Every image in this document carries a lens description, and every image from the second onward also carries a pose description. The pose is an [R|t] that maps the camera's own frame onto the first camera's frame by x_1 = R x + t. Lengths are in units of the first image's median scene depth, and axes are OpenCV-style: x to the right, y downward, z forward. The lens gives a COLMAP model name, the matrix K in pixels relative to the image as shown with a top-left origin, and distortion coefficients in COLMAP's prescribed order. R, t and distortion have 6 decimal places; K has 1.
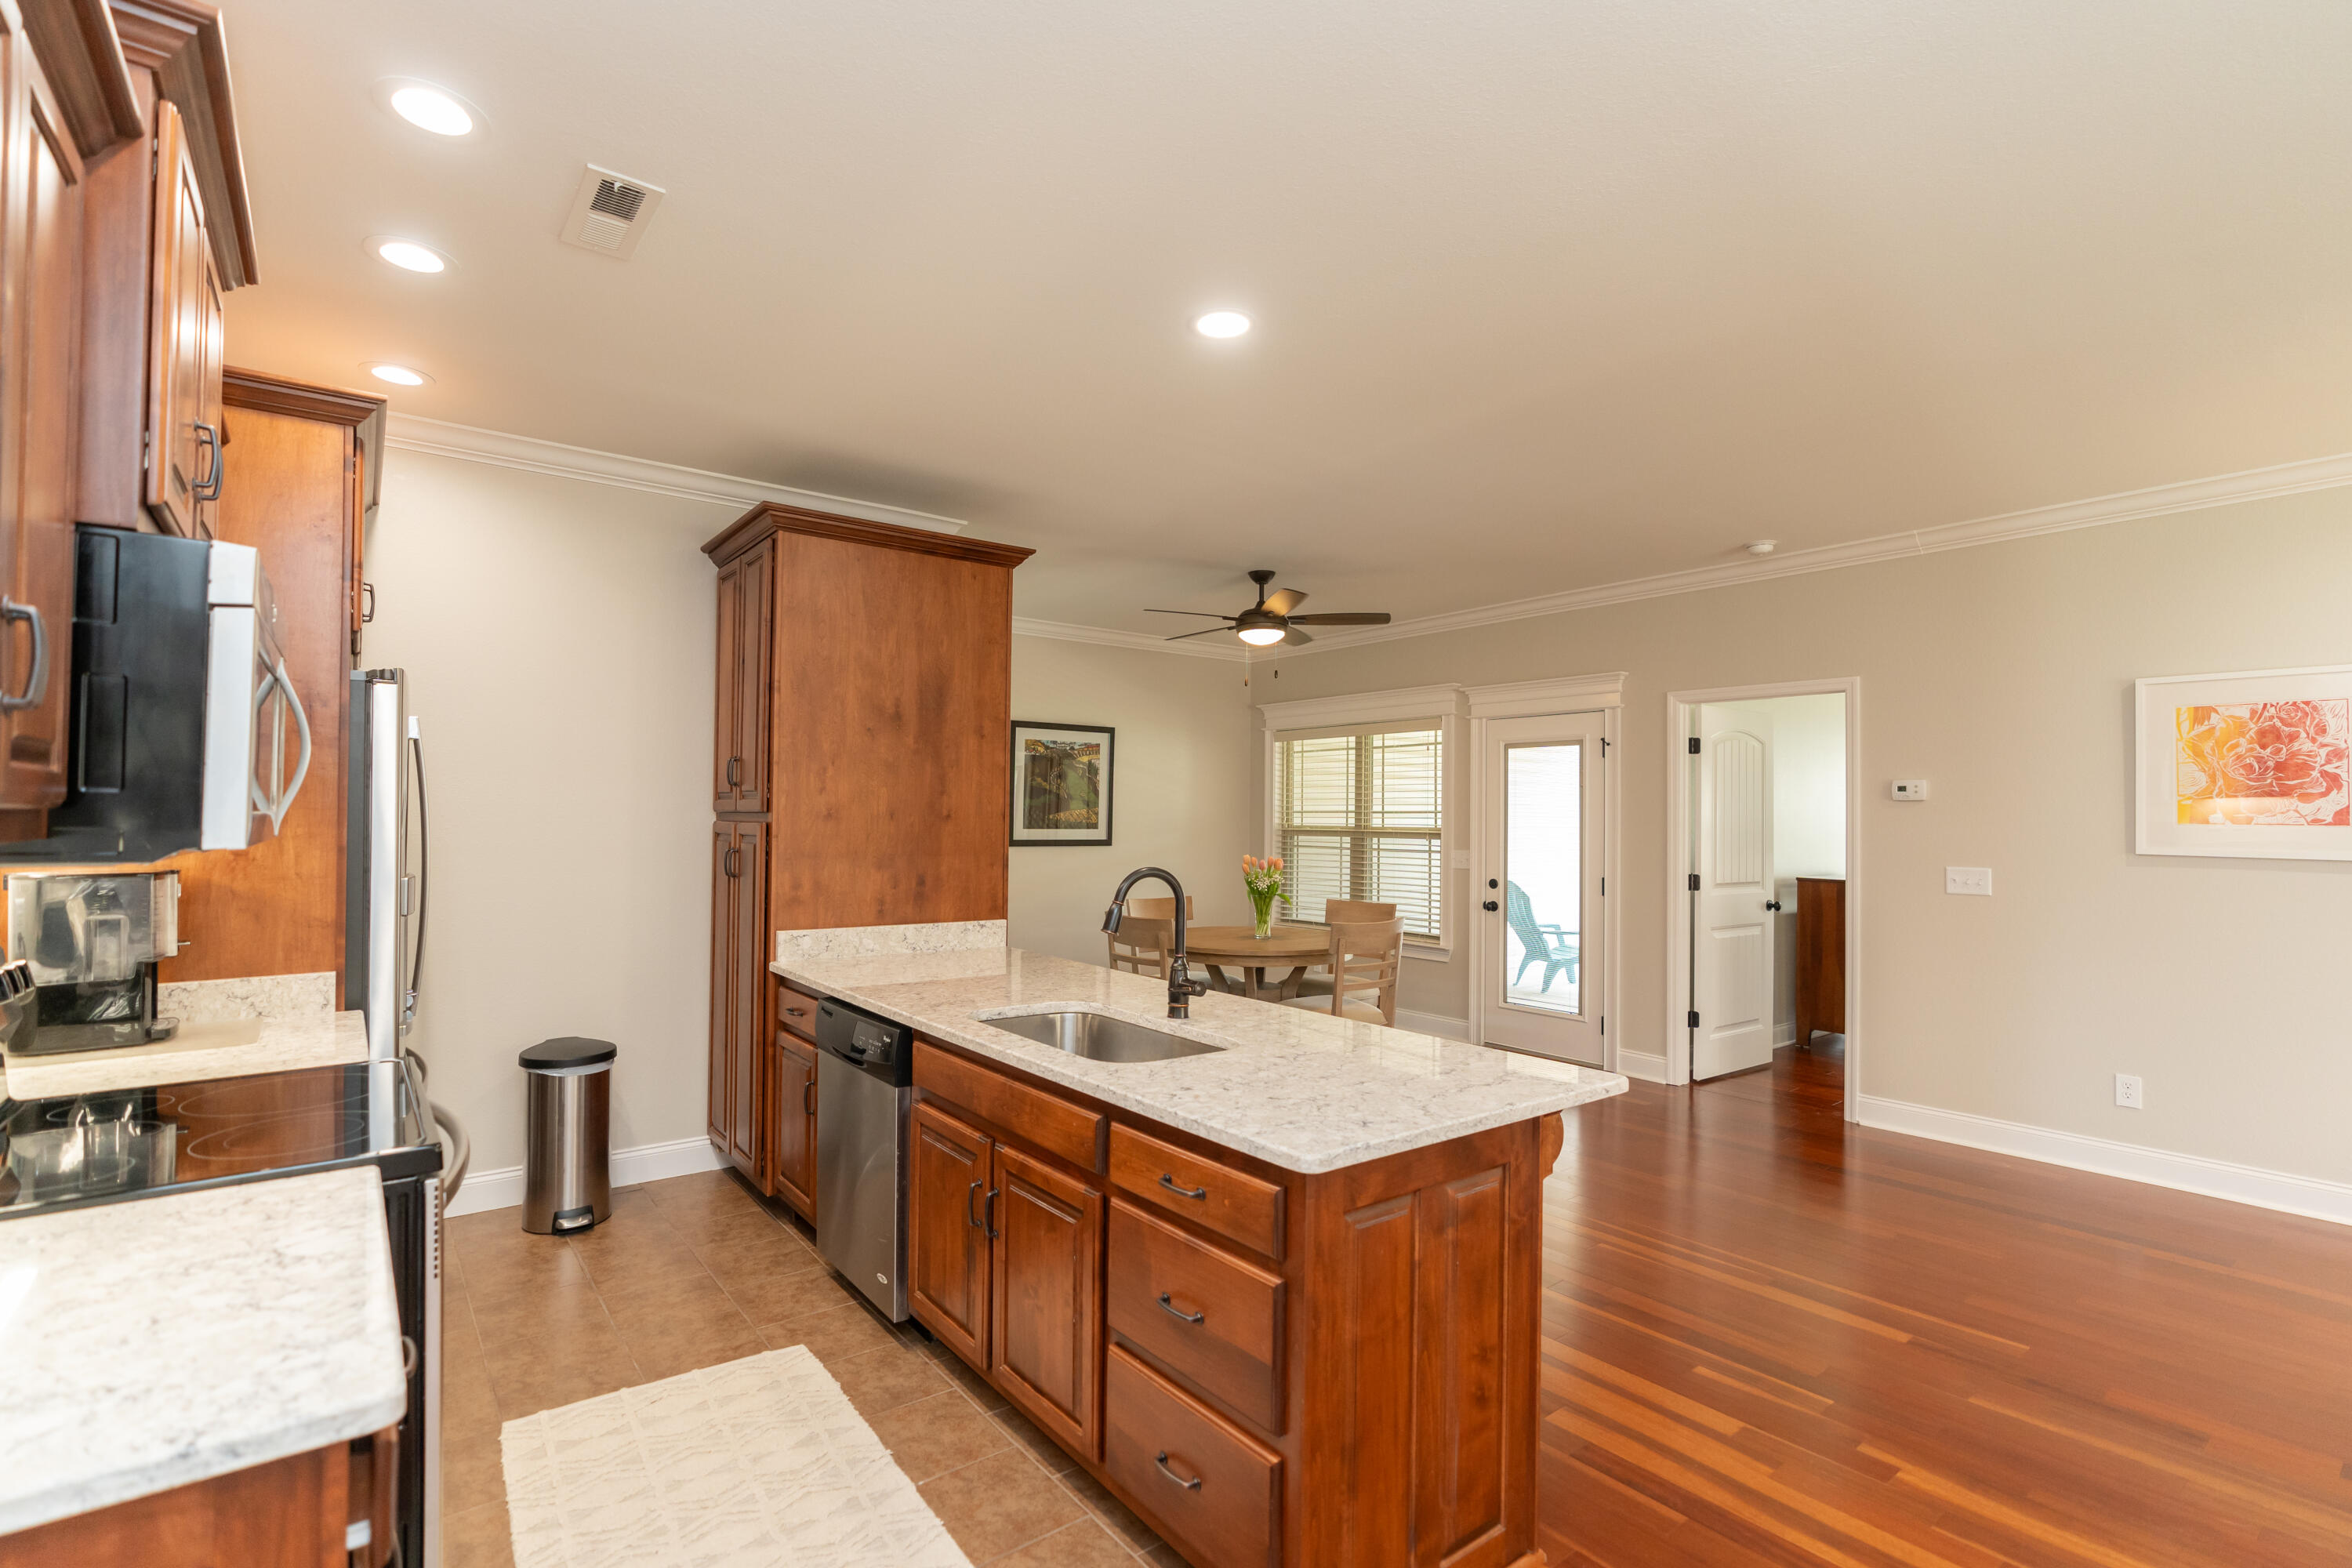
lens RADIAL K [[1076.5, 0, 1178.2], [0, 1076.5, 800.4], [0, 0, 1]] dist [-0.005574, 0.000437]
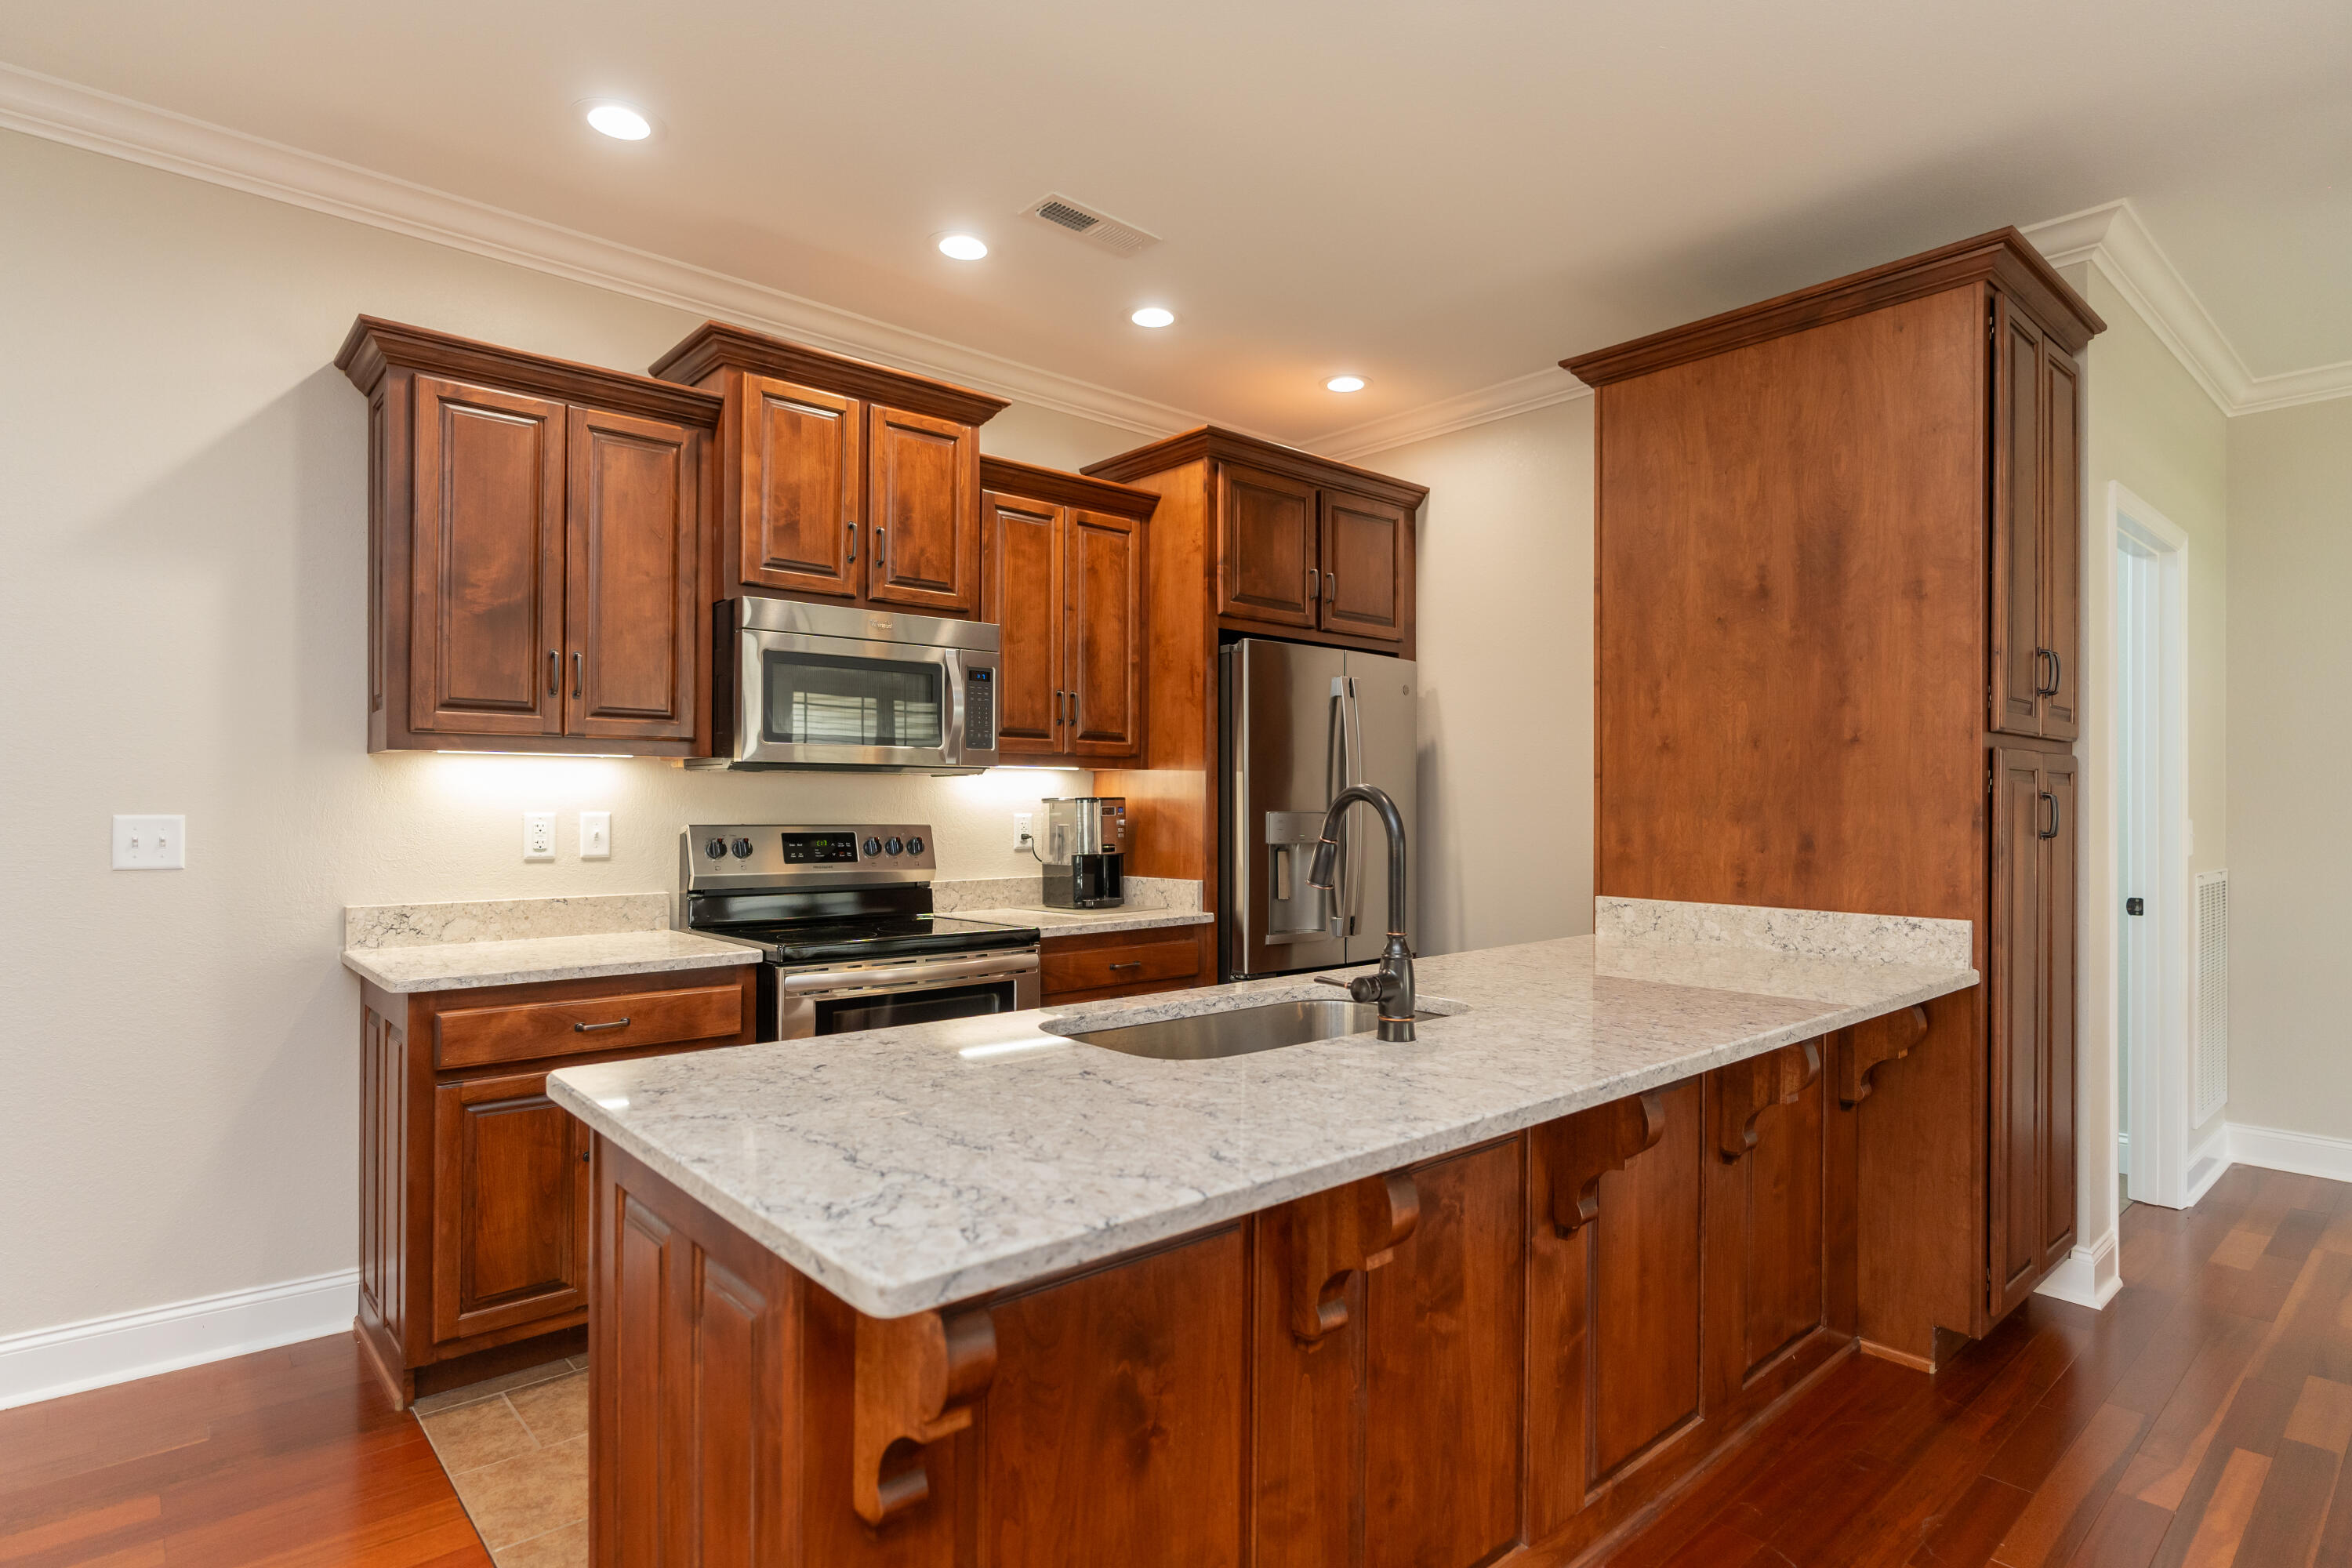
lens RADIAL K [[1218.9, 0, 1182.6], [0, 1218.9, 800.0], [0, 0, 1]] dist [0.001409, 0.000530]
pose [[0.074122, -0.014618, -0.997142, 0.309387], [0.012407, 0.999829, -0.013735, 0.037420], [0.997172, -0.011354, 0.074290, 0.395700]]
